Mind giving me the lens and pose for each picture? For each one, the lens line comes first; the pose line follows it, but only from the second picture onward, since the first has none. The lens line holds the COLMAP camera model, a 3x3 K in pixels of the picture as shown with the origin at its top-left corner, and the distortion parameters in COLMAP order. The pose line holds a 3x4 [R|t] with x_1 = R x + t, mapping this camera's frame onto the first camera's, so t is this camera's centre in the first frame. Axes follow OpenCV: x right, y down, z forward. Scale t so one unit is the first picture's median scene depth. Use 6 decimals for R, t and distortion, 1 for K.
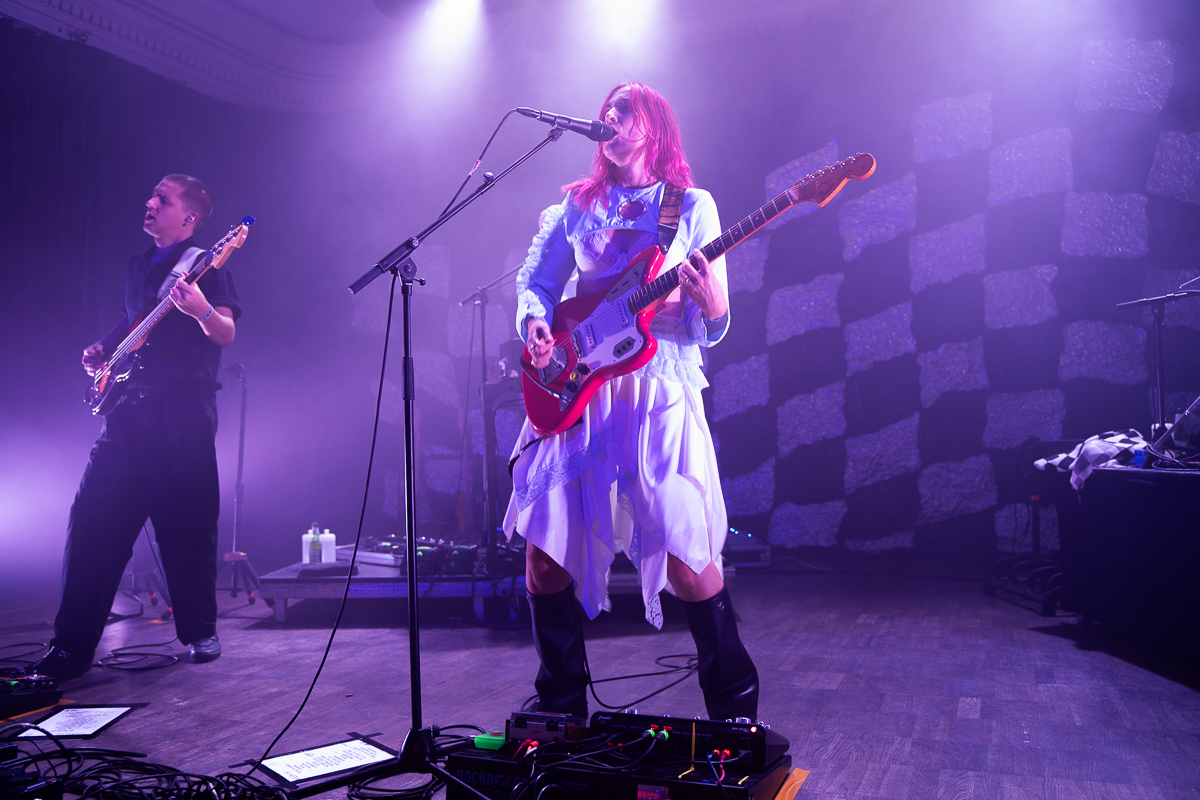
lens RADIAL K [[982.5, 0, 594.9], [0, 982.5, 398.6], [0, 0, 1]] dist [-0.112263, 0.088999]
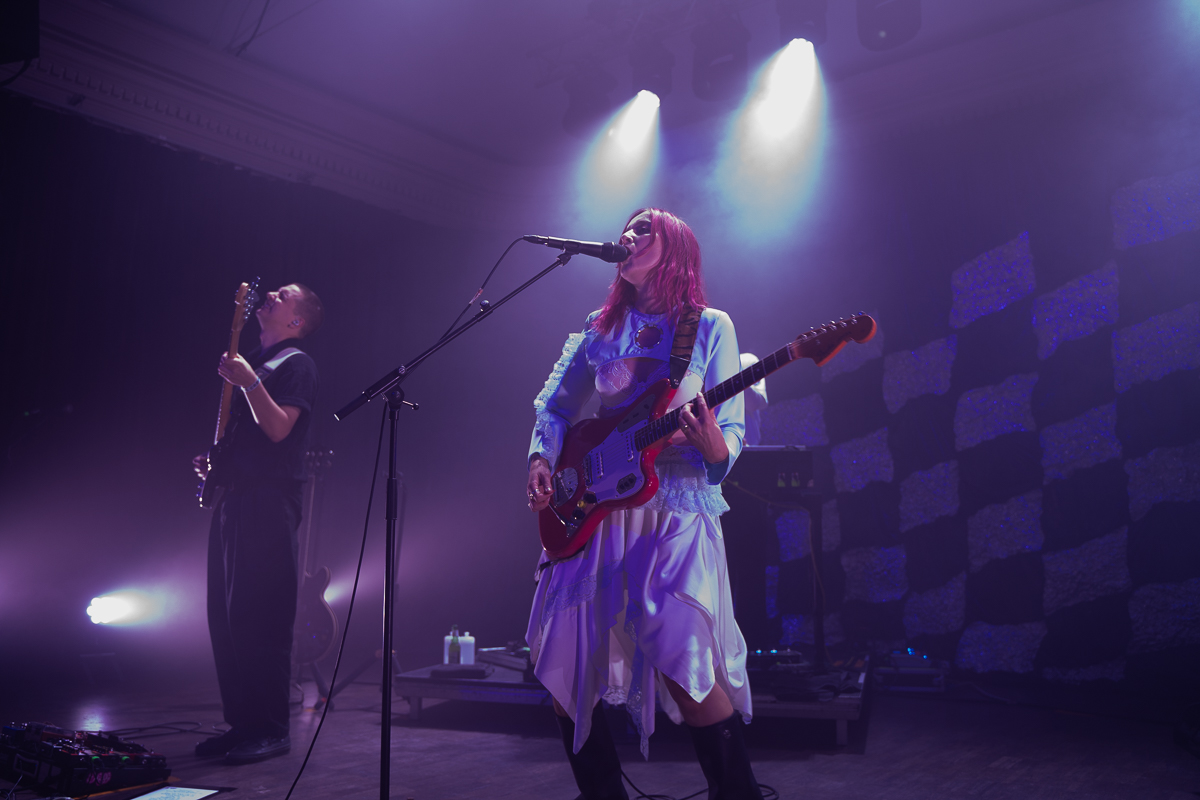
lens RADIAL K [[982.5, 0, 594.9], [0, 982.5, 398.6], [0, 0, 1]] dist [-0.112263, 0.088999]
pose [[0.961254, -0.014389, -0.275287, 0.112232], [-0.013310, 0.995049, -0.098487, -0.009686], [0.275342, 0.098335, 0.956304, 0.014756]]
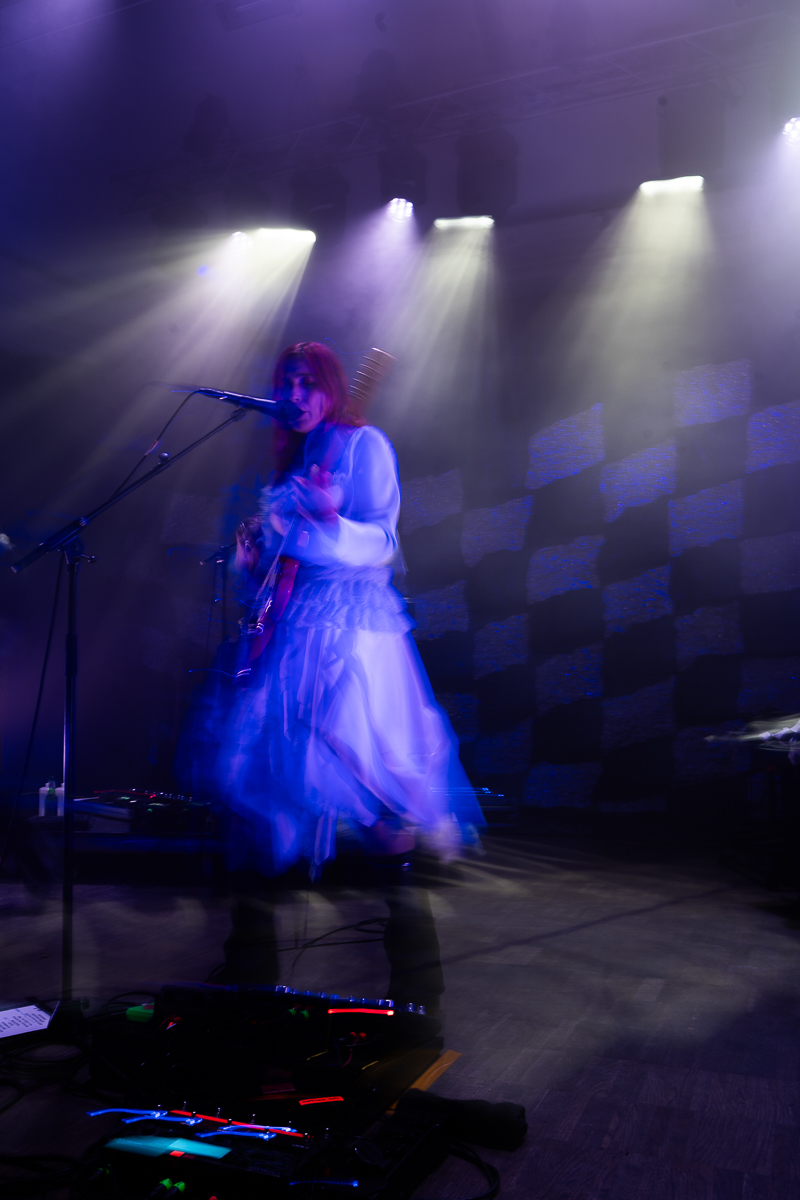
lens RADIAL K [[982.5, 0, 404.1], [0, 982.5, 599.3], [0, 0, 1]] dist [-0.112263, 0.088999]
pose [[0.999750, 0.022300, -0.001520, 0.057173], [-0.022345, 0.998805, -0.043473, -0.015071], [0.000548, 0.043496, 0.999053, -0.007223]]
